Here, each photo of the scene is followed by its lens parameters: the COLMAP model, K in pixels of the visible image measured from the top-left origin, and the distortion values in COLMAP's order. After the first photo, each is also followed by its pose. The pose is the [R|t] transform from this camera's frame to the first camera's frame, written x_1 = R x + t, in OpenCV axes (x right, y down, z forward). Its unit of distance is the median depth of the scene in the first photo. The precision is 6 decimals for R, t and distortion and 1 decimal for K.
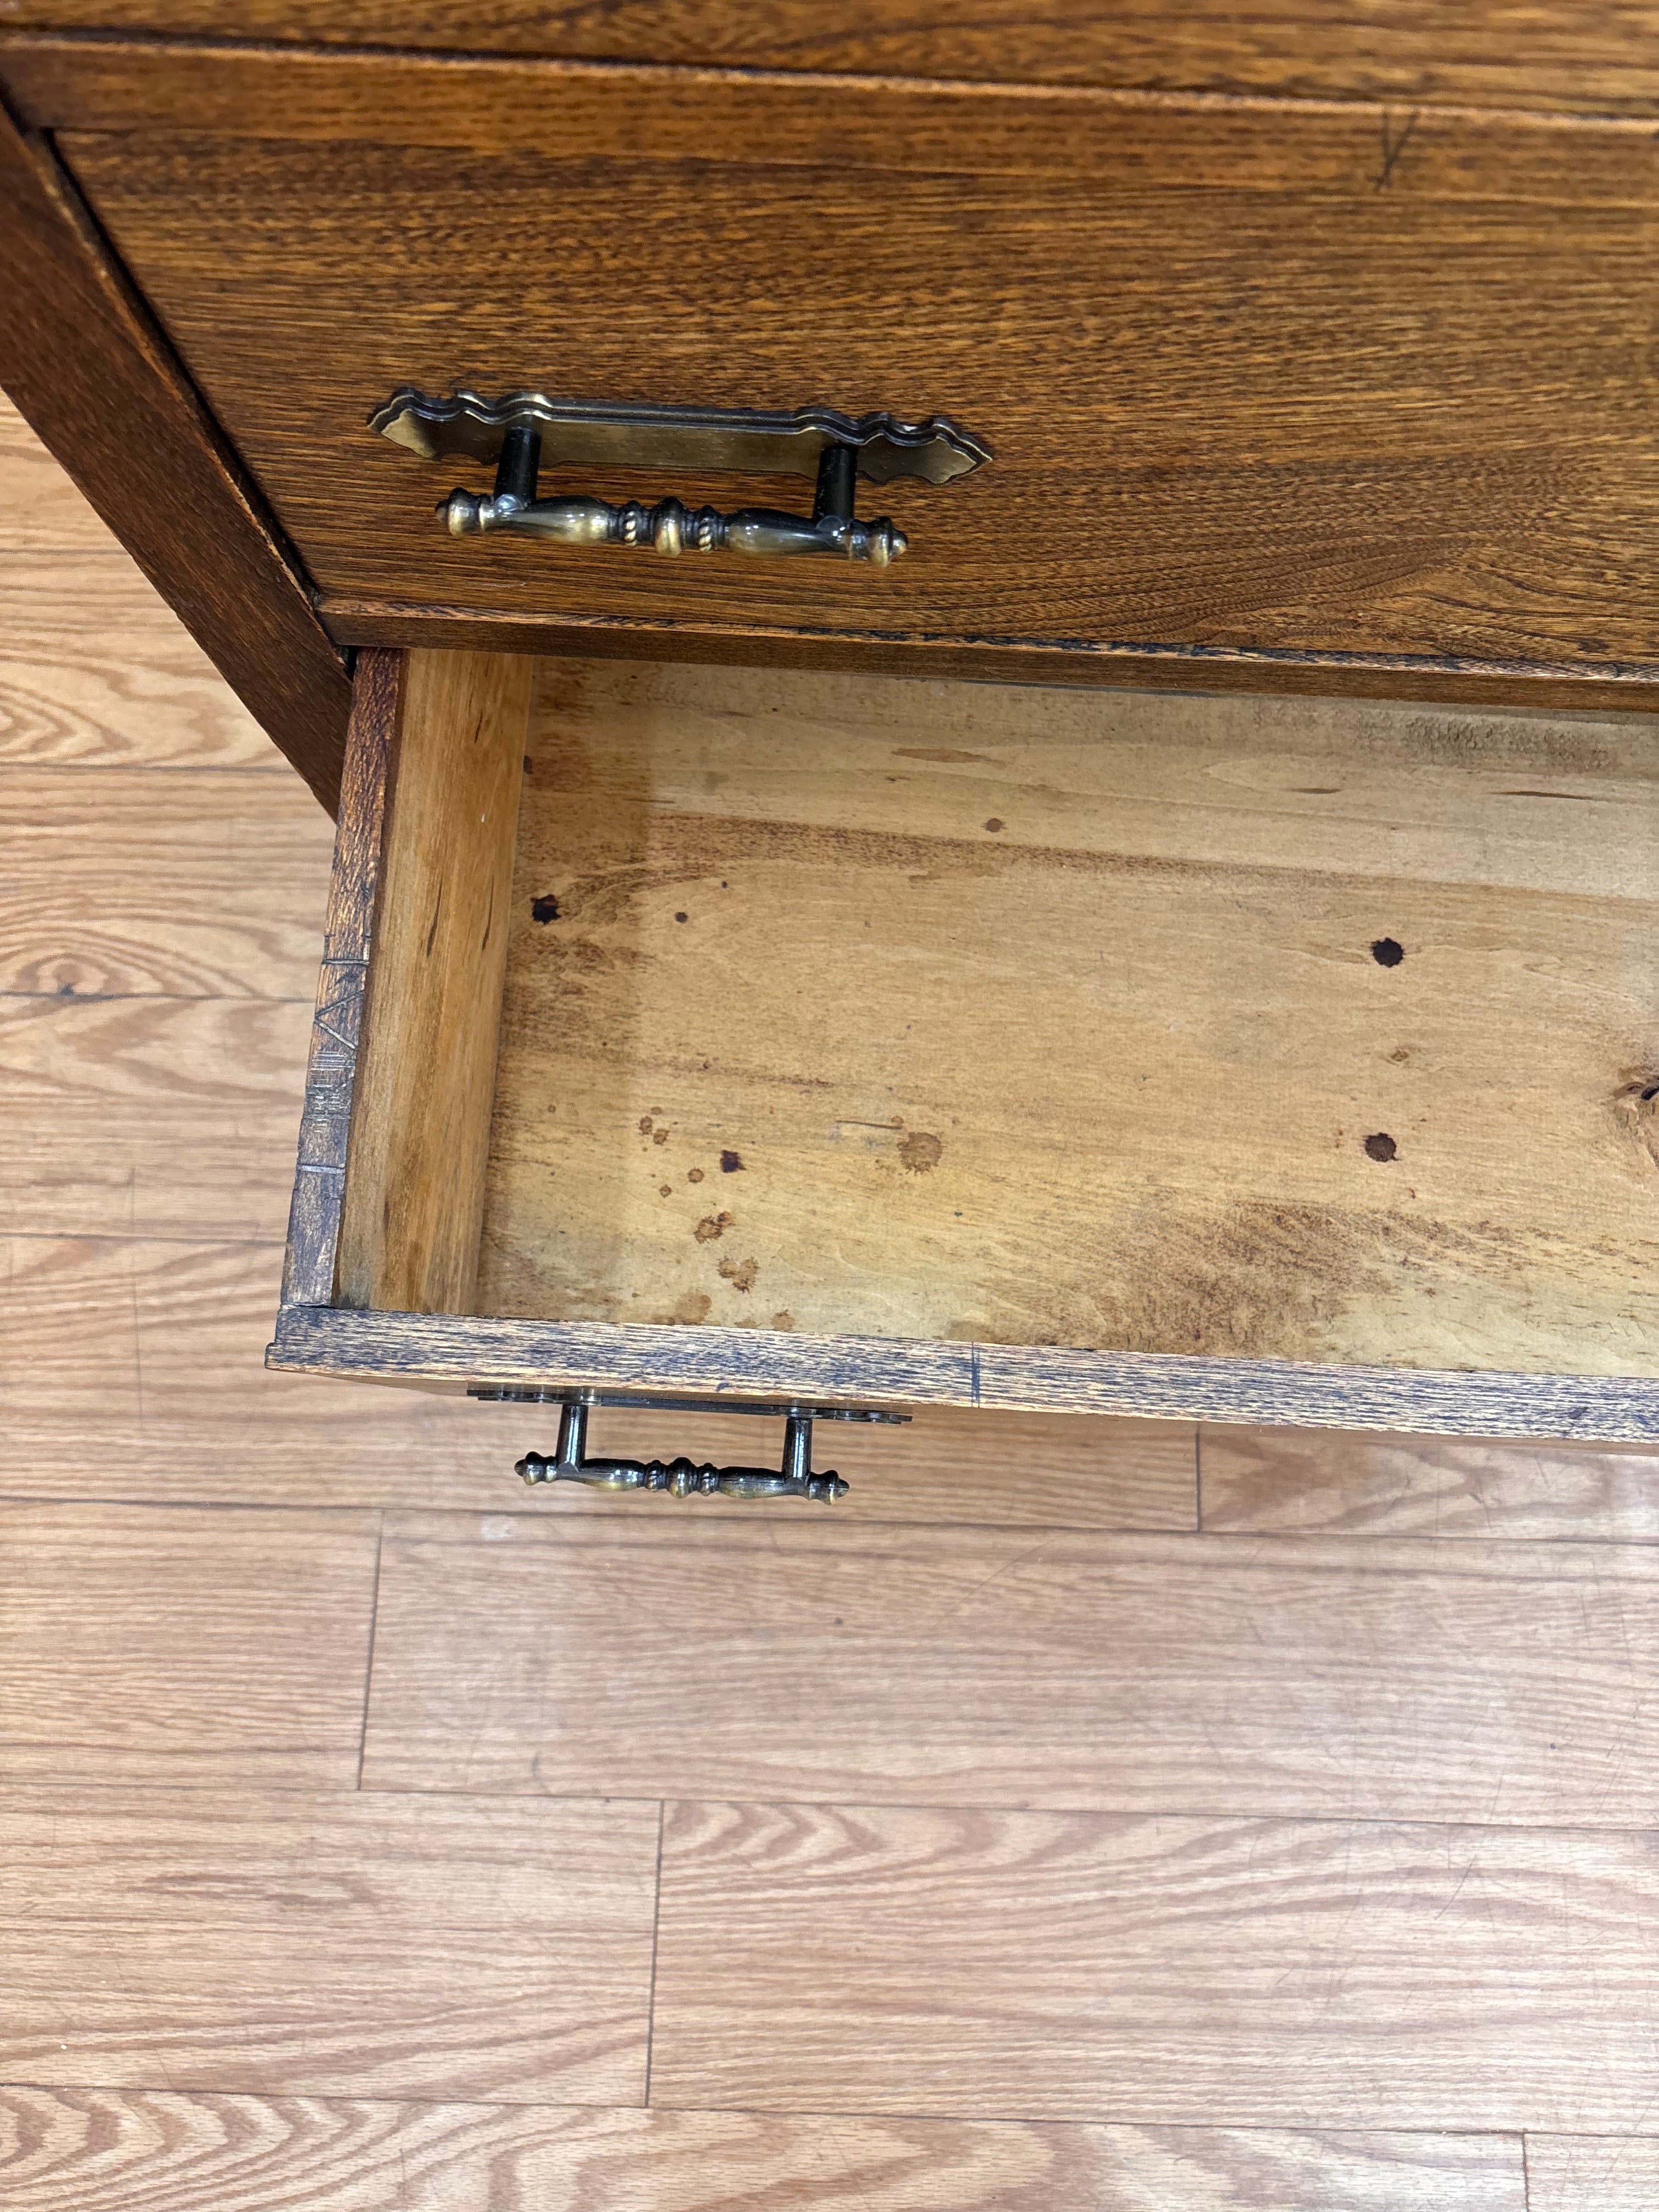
lens RADIAL K [[1808.5, 0, 854.9], [0, 1808.5, 1132.7], [0, 0, 1]] dist [0.013262, -0.000804]
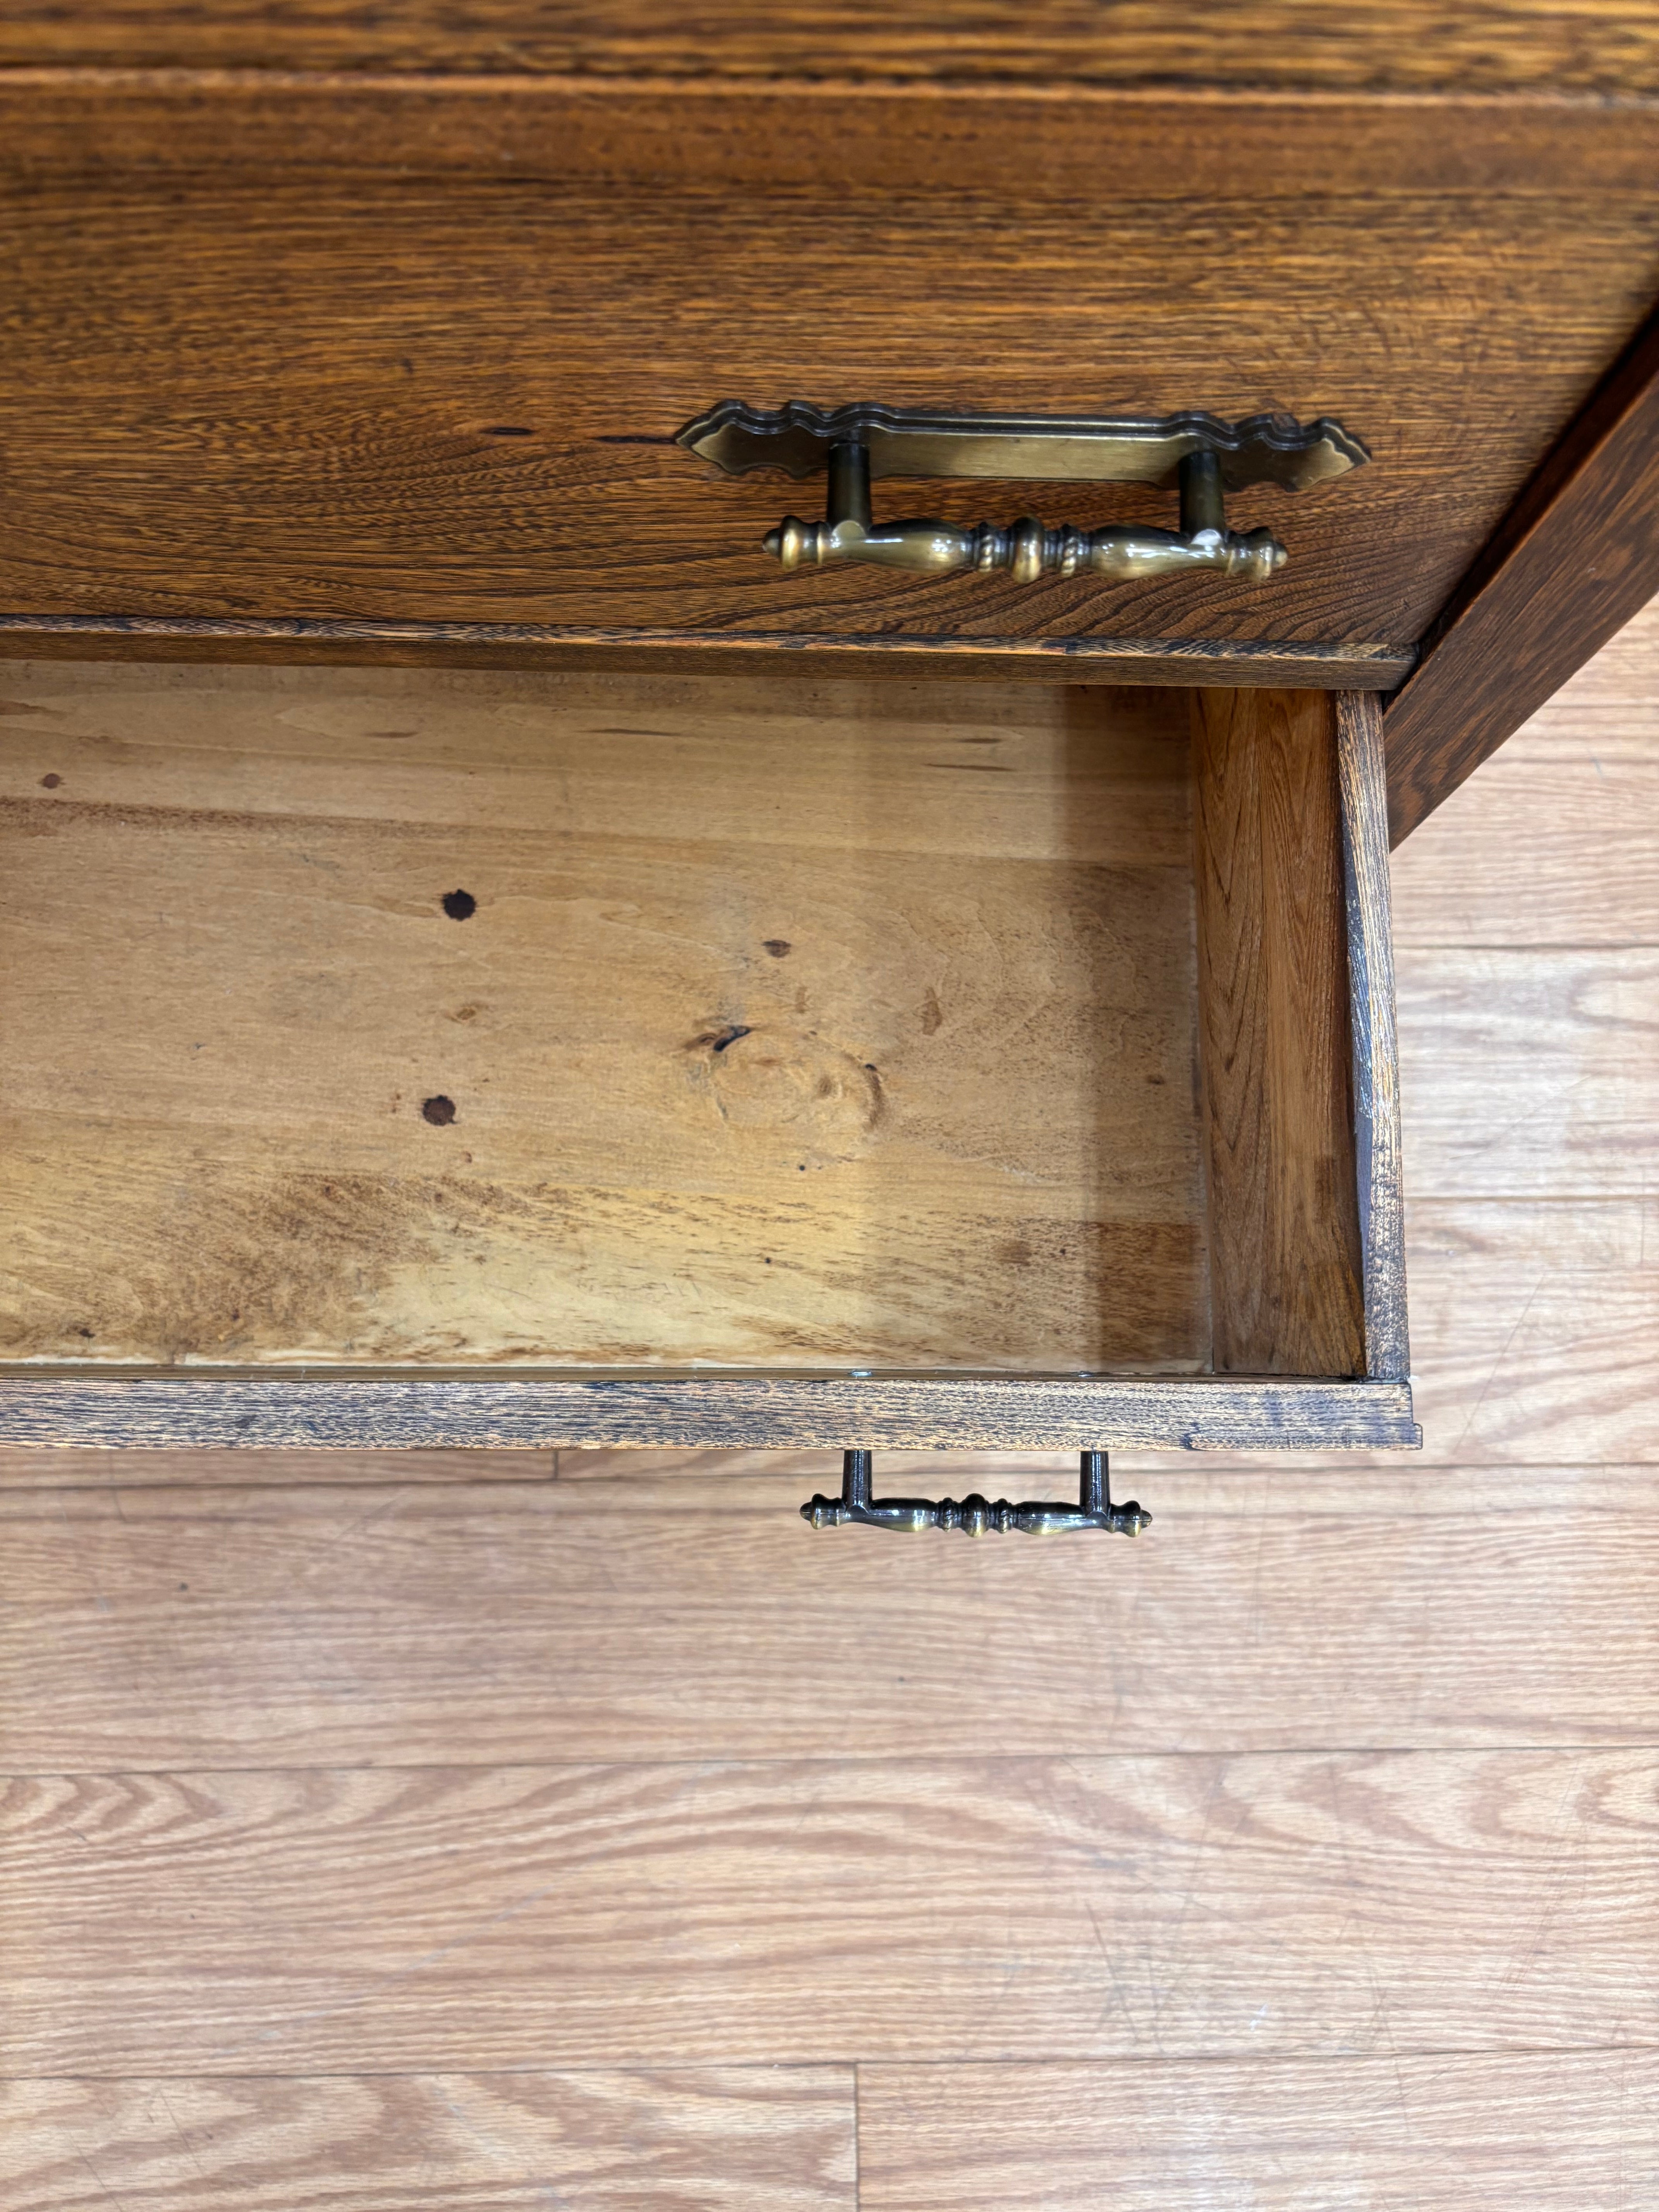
lens RADIAL K [[1808.5, 0, 854.9], [0, 1808.5, 1132.7], [0, 0, 1]] dist [0.013262, -0.000804]
pose [[0.998988, -0.037449, 0.024899, 0.356841], [0.035958, 0.997678, 0.057837, -0.020494], [-0.027007, -0.056884, 0.998015, 0.025553]]
